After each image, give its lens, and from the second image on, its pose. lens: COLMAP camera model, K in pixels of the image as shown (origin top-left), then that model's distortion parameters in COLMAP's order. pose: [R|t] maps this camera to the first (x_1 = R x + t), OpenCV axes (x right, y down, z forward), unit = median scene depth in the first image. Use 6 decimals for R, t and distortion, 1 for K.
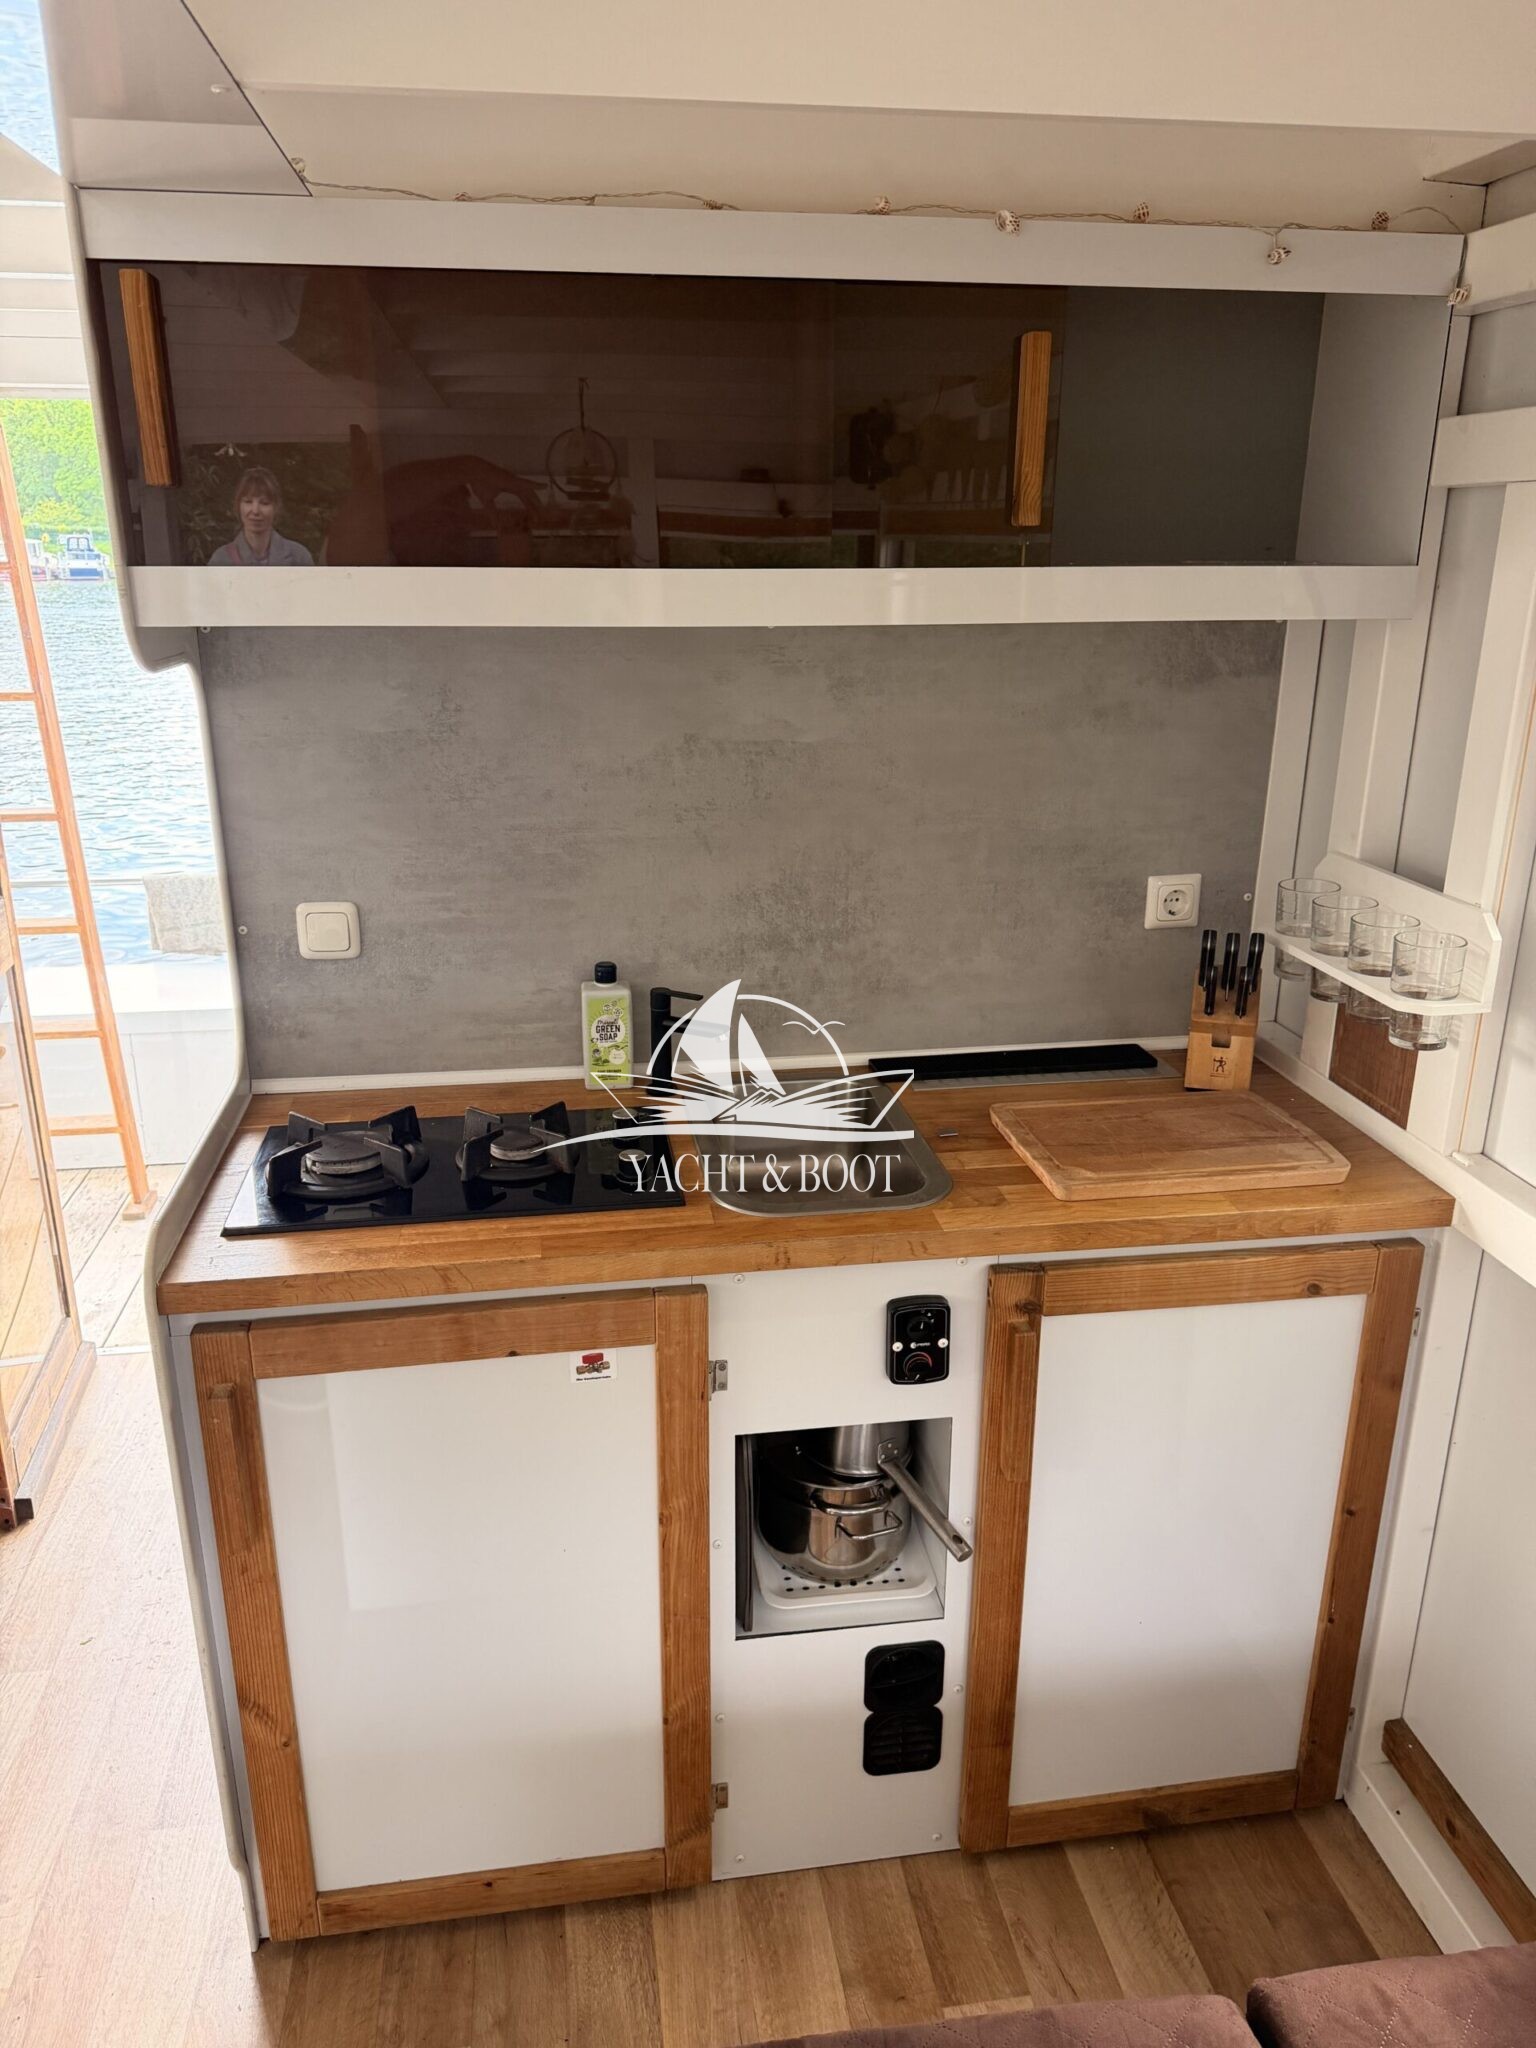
lens RADIAL K [[1454.0, 0, 765.9], [0, 1454.0, 1031.6], [0, 0, 1]] dist [0.042385, -0.050068]
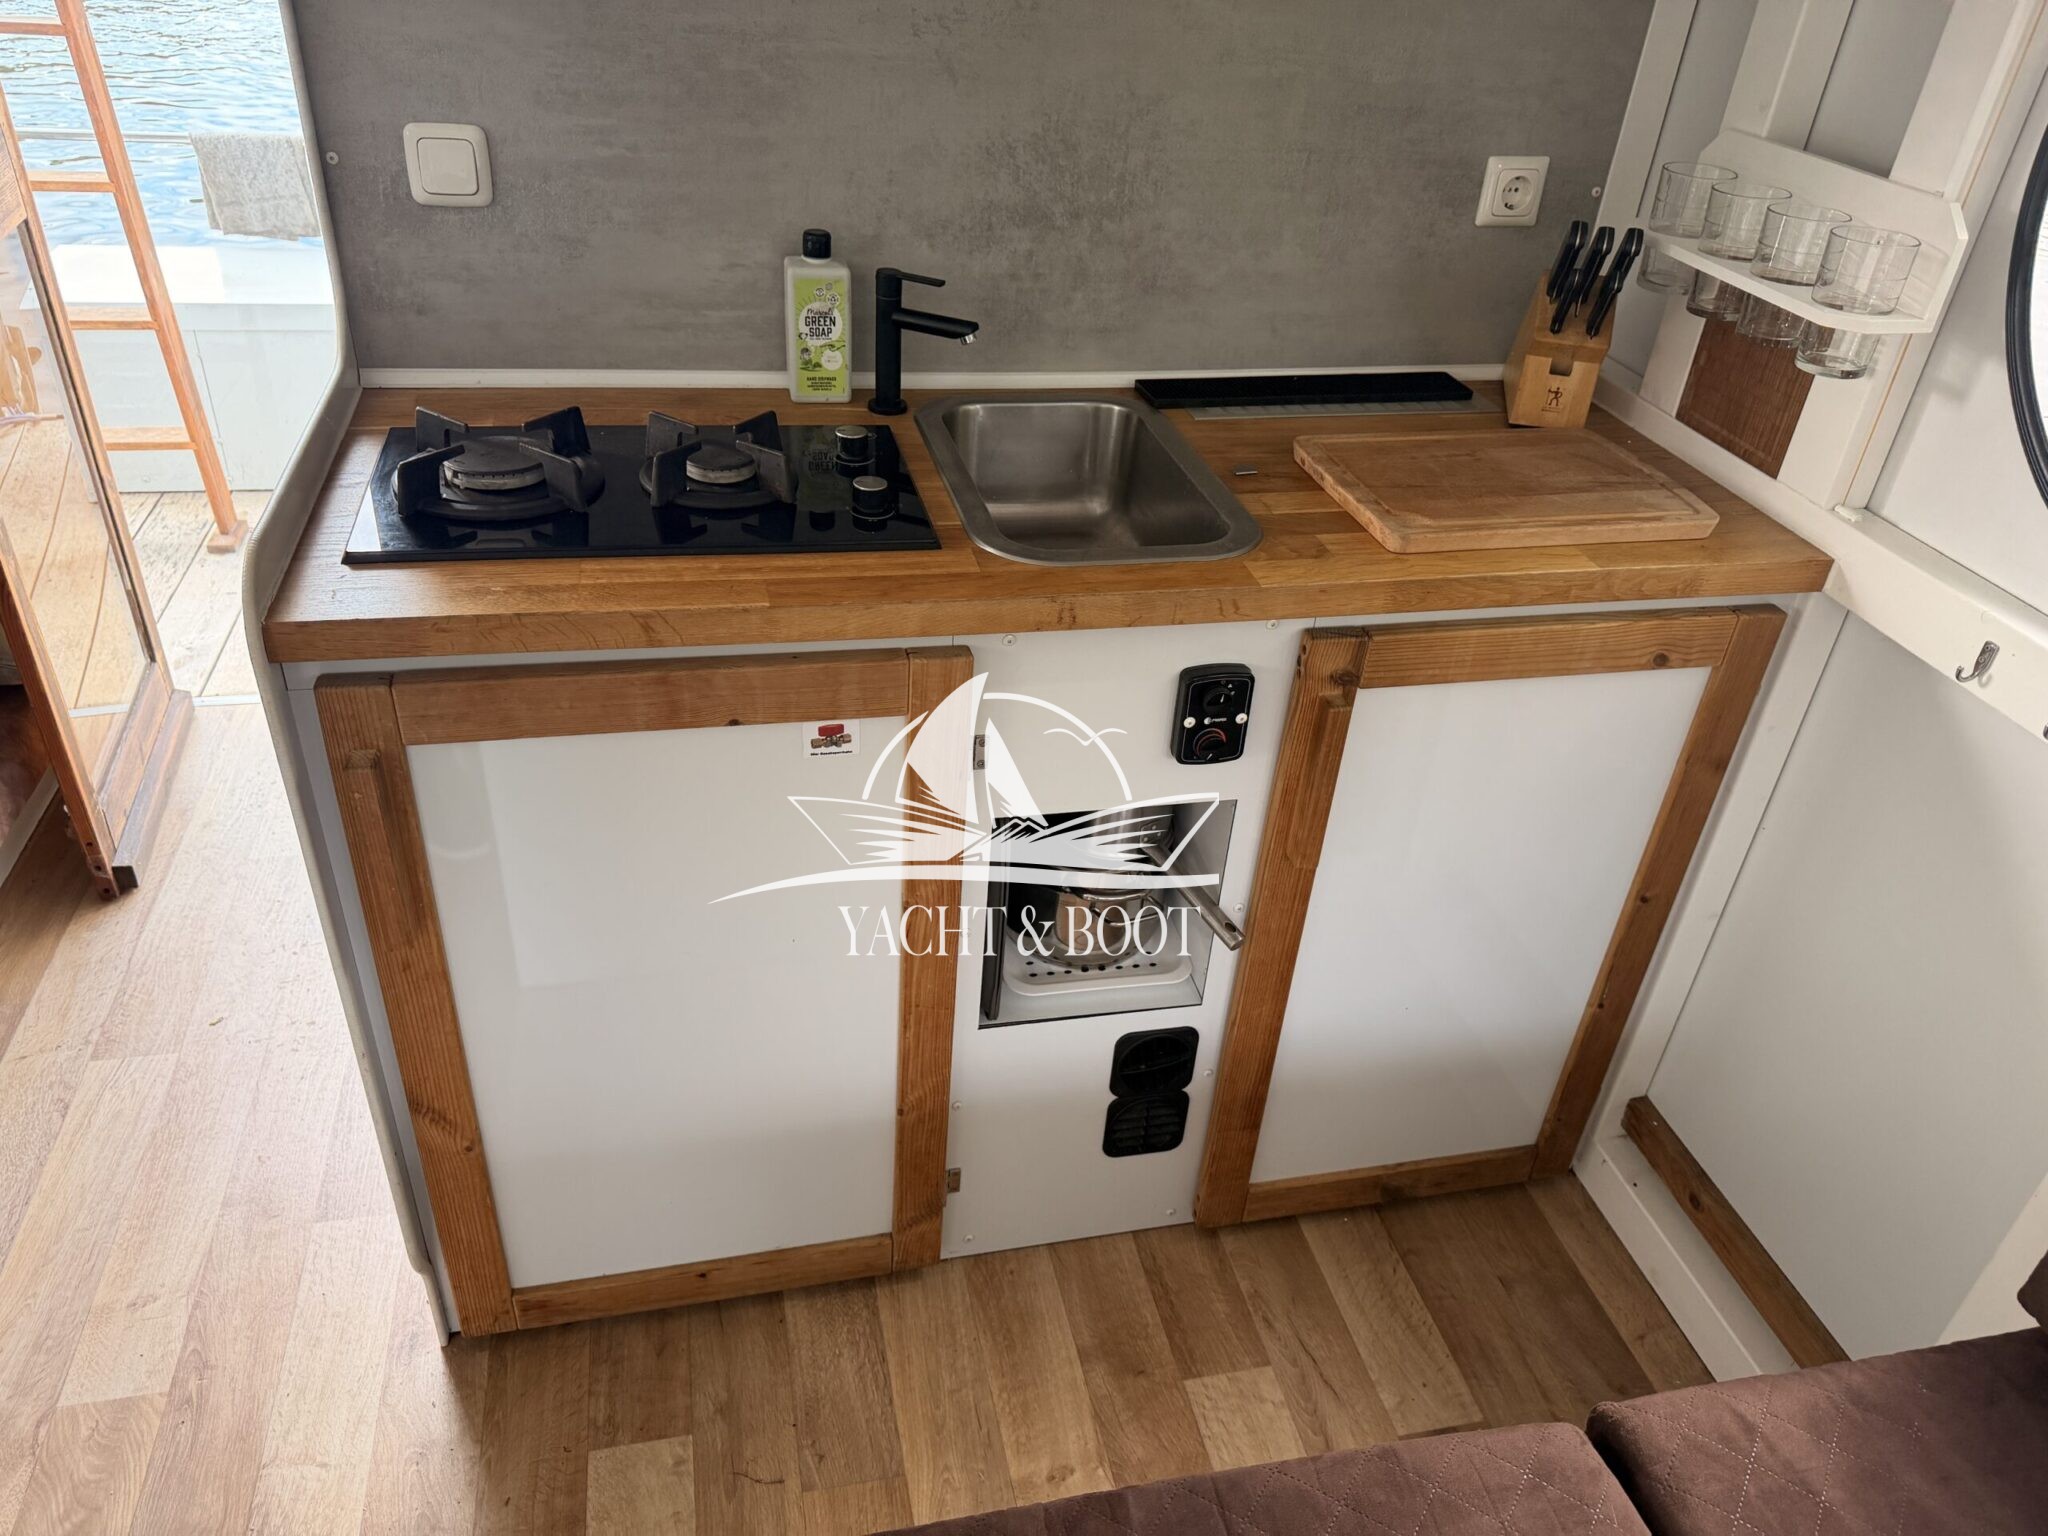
lens RADIAL K [[1454.0, 0, 1040.5], [0, 1454.0, 781.5], [0, 0, 1]] dist [0.042385, -0.050068]
pose [[0.994772, 0.012063, 0.101402, -0.072667], [-0.038351, 0.964442, 0.261498, 0.029738], [-0.094642, -0.264020, 0.959863, 0.170777]]
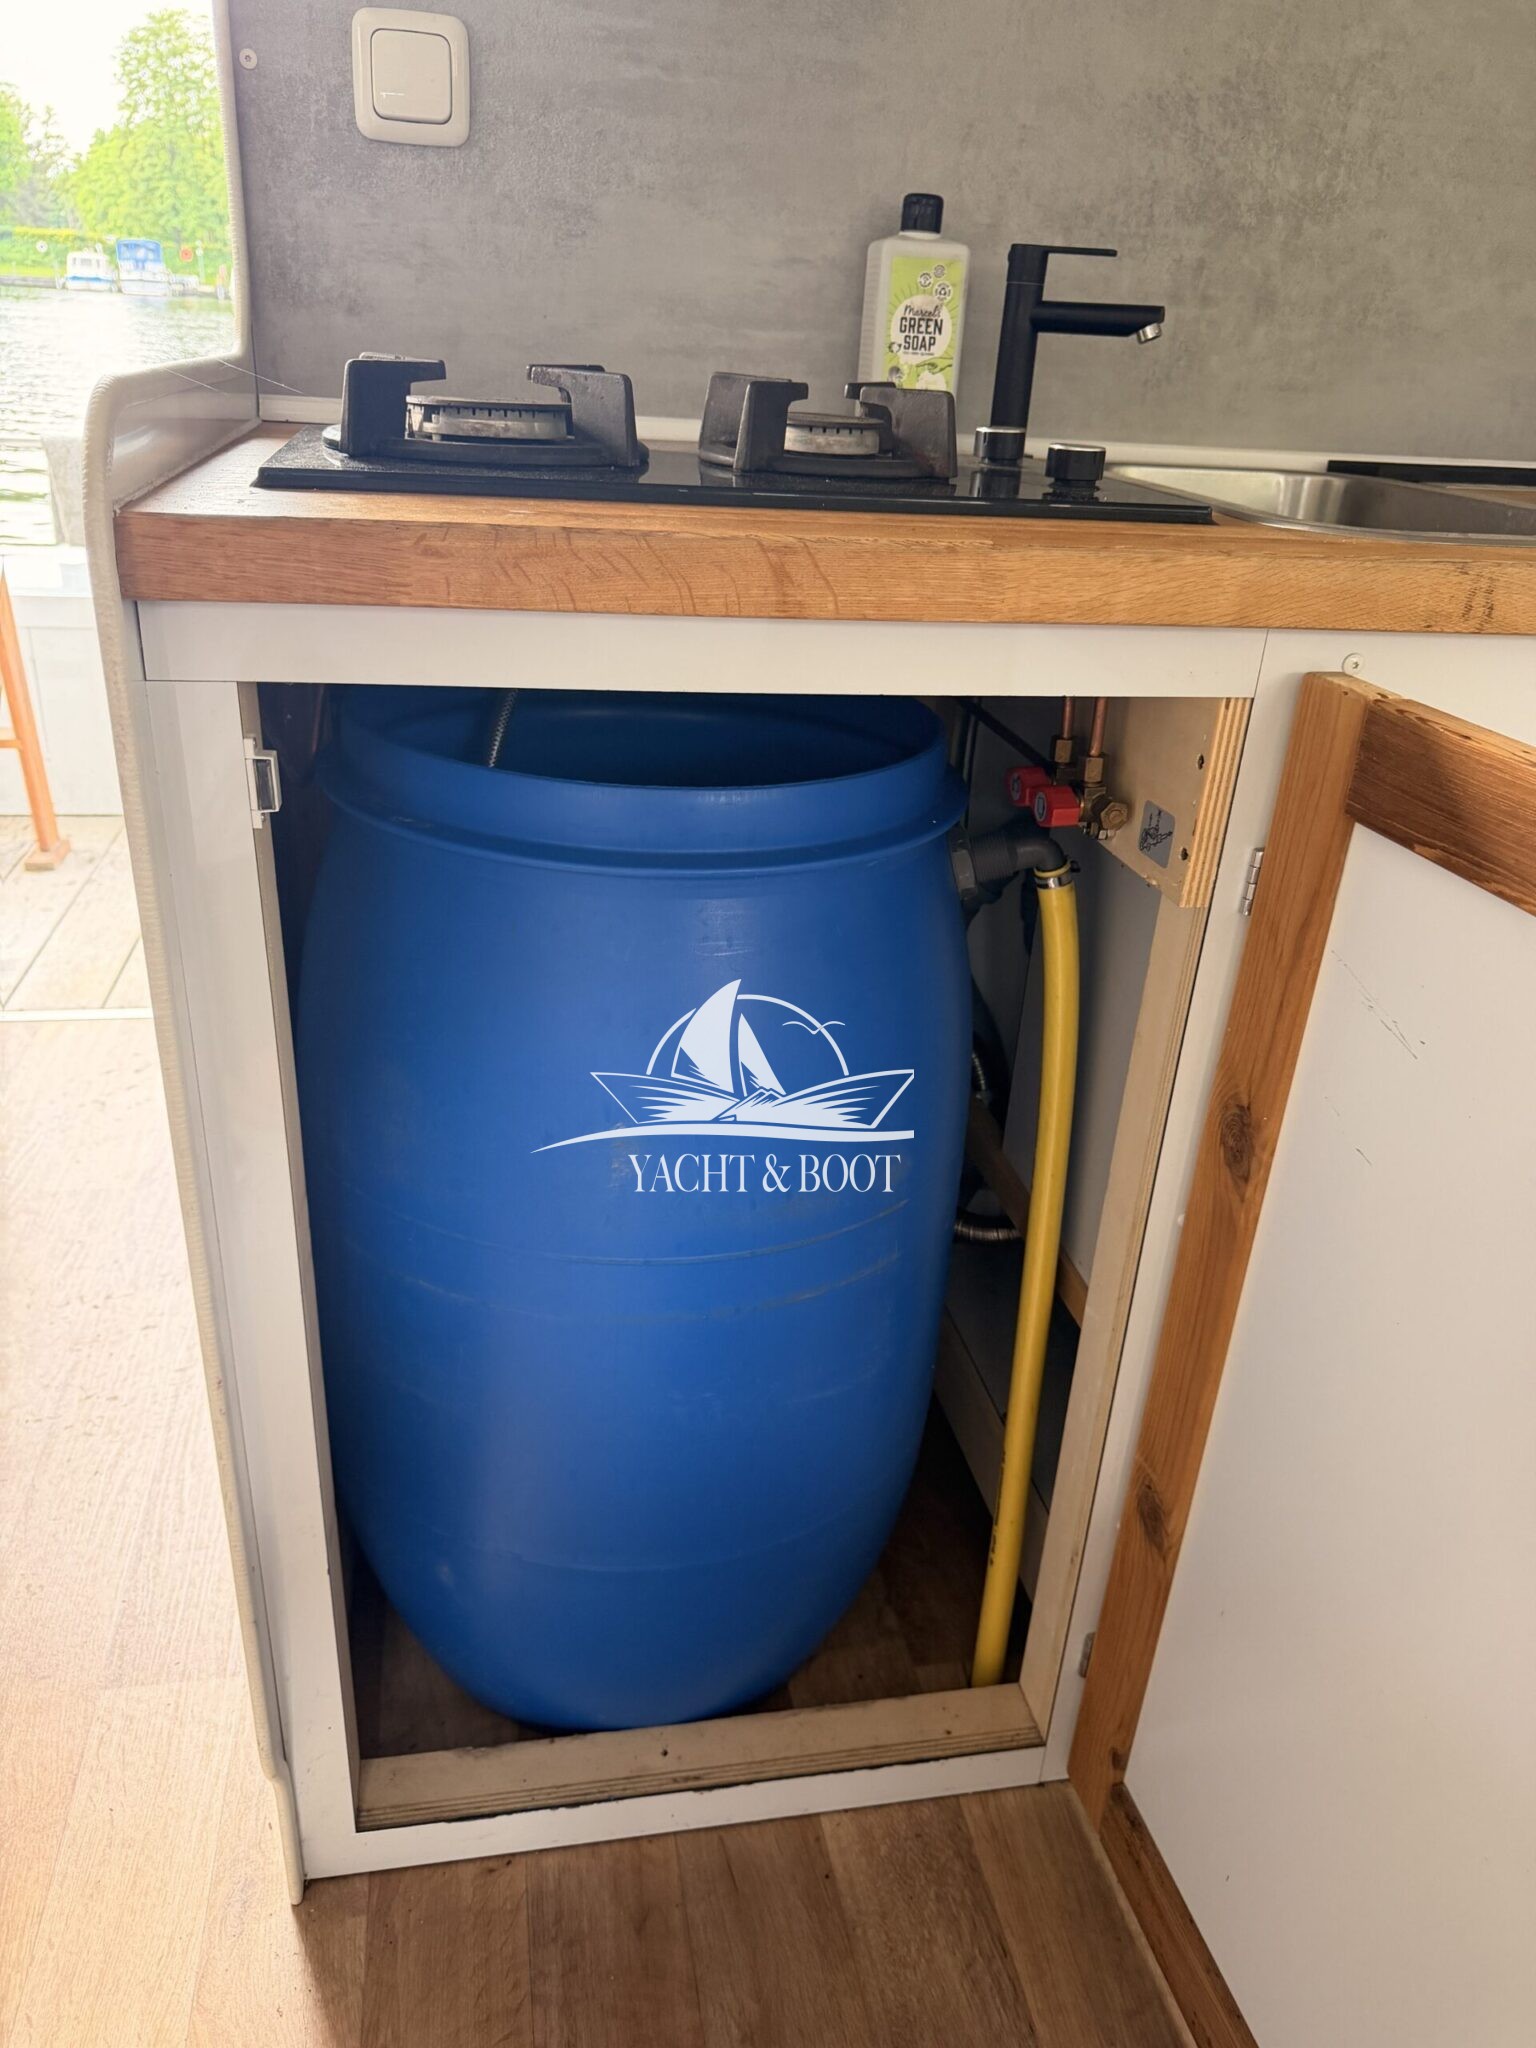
lens RADIAL K [[1454.0, 0, 762.5], [0, 1454.0, 1045.4], [0, 0, 1]] dist [0.042385, -0.050068]
pose [[0.997982, 0.031063, 0.055383, -0.205674], [-0.038037, 0.990825, 0.129690, 0.211860], [-0.050846, -0.131535, 0.990007, 0.460870]]
